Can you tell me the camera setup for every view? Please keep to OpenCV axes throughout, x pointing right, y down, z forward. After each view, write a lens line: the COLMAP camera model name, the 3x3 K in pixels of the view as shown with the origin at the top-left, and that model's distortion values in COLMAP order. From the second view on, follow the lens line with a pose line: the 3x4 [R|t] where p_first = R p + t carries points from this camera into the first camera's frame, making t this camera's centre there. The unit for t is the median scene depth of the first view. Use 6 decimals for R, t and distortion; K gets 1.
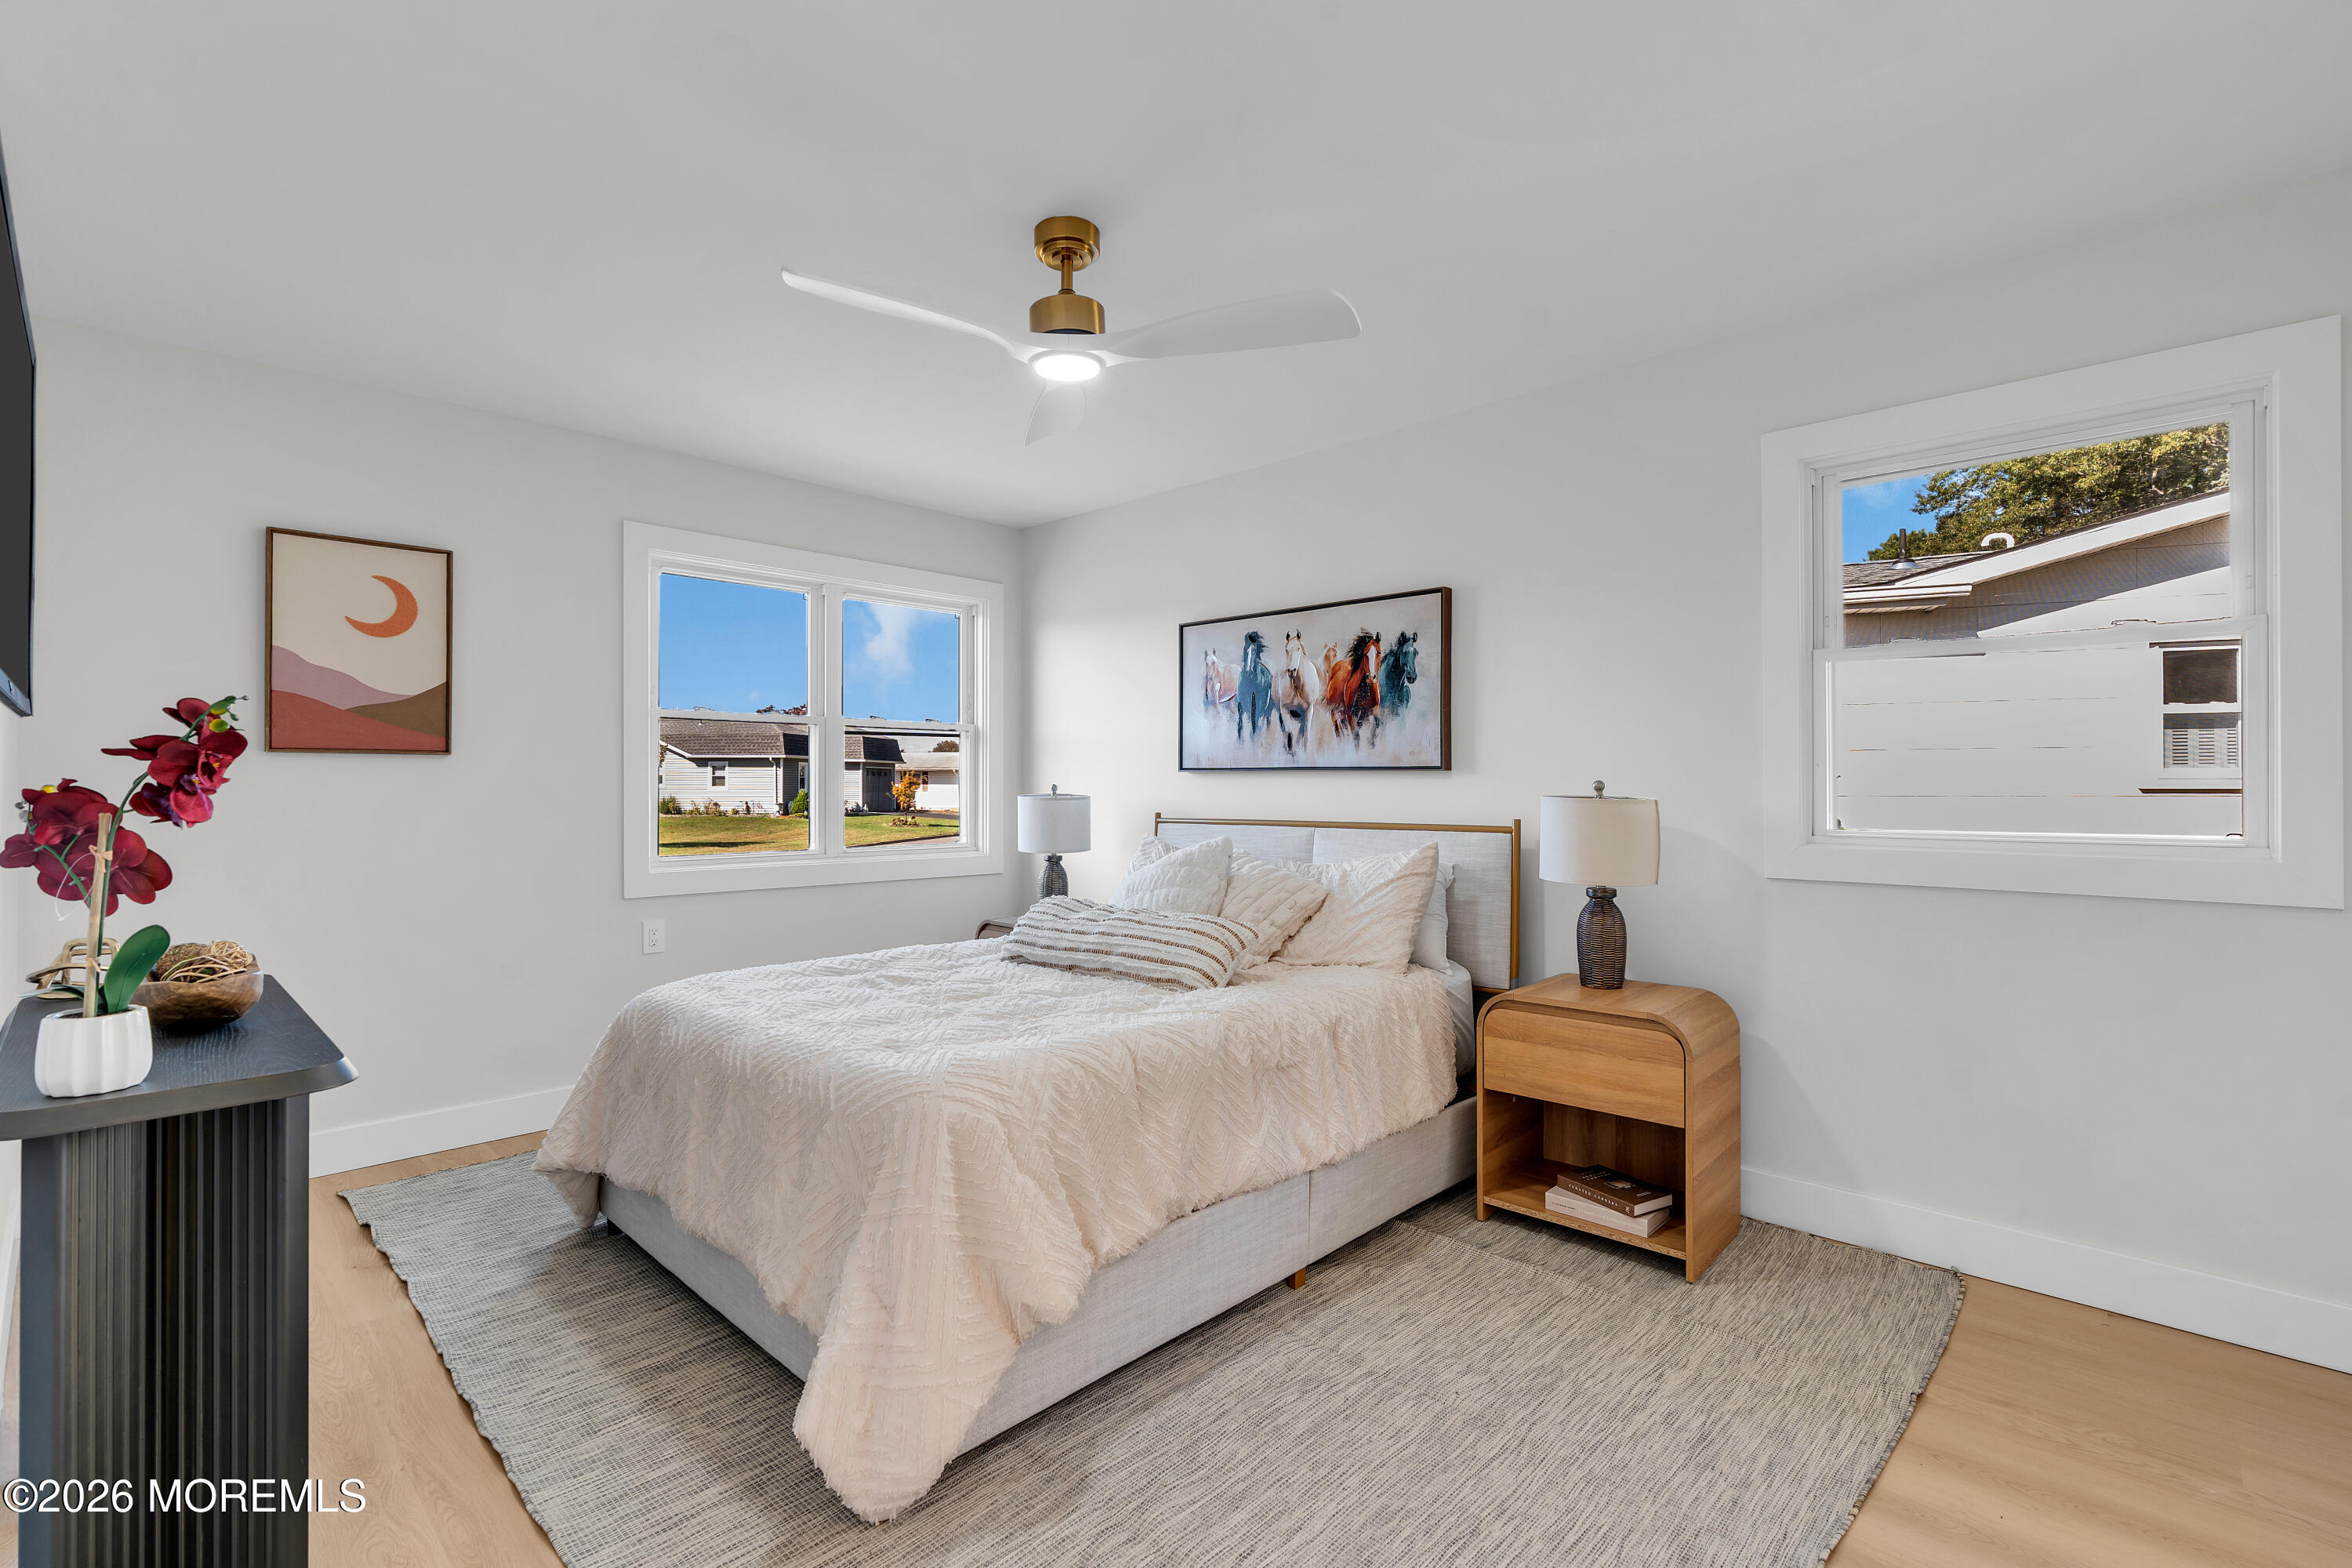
lens RADIAL K [[1077.6, 0, 1165.7], [0, 1077.6, 784.5], [0, 0, 1]] dist [-0.001757, -0.000041]
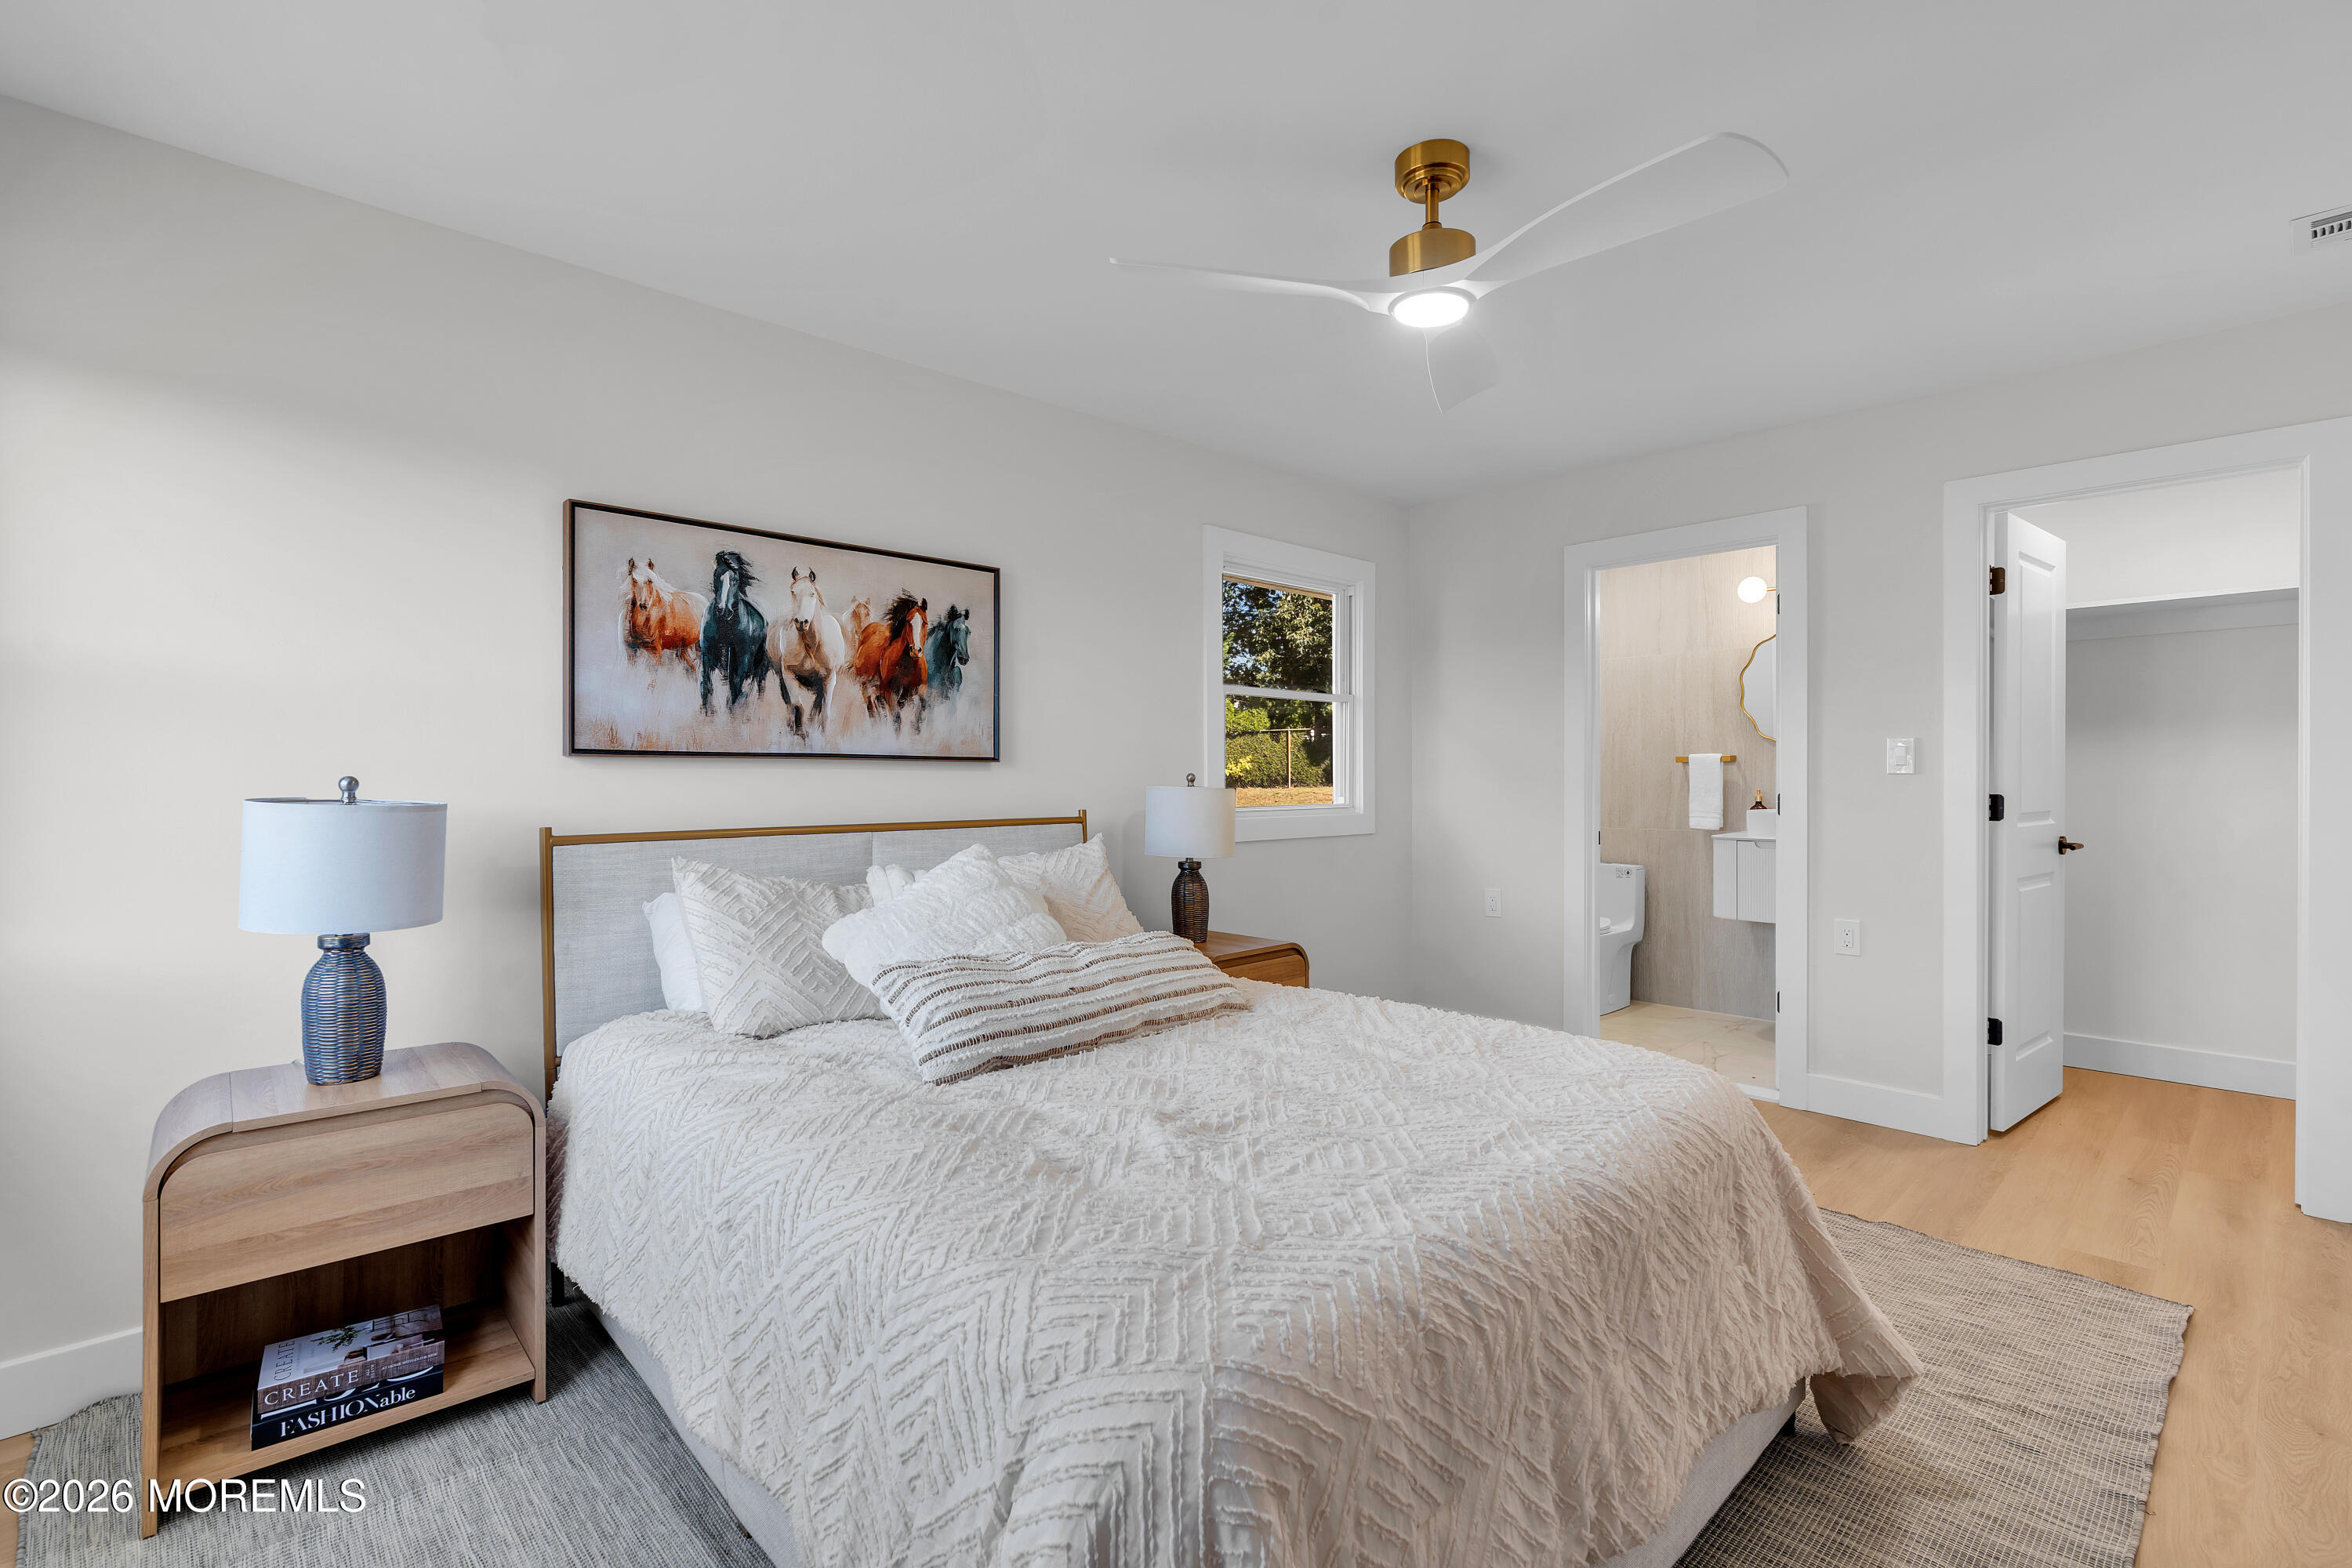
lens RADIAL K [[1077.6, 0, 1168.7], [0, 1077.6, 779.7], [0, 0, 1]] dist [-0.001757, -0.000041]
pose [[0.034668, 0.001332, 0.999398, -0.630986], [0.005654, 0.999983, -0.001529, 0.004158], [-0.999383, 0.005703, 0.034660, 0.759095]]
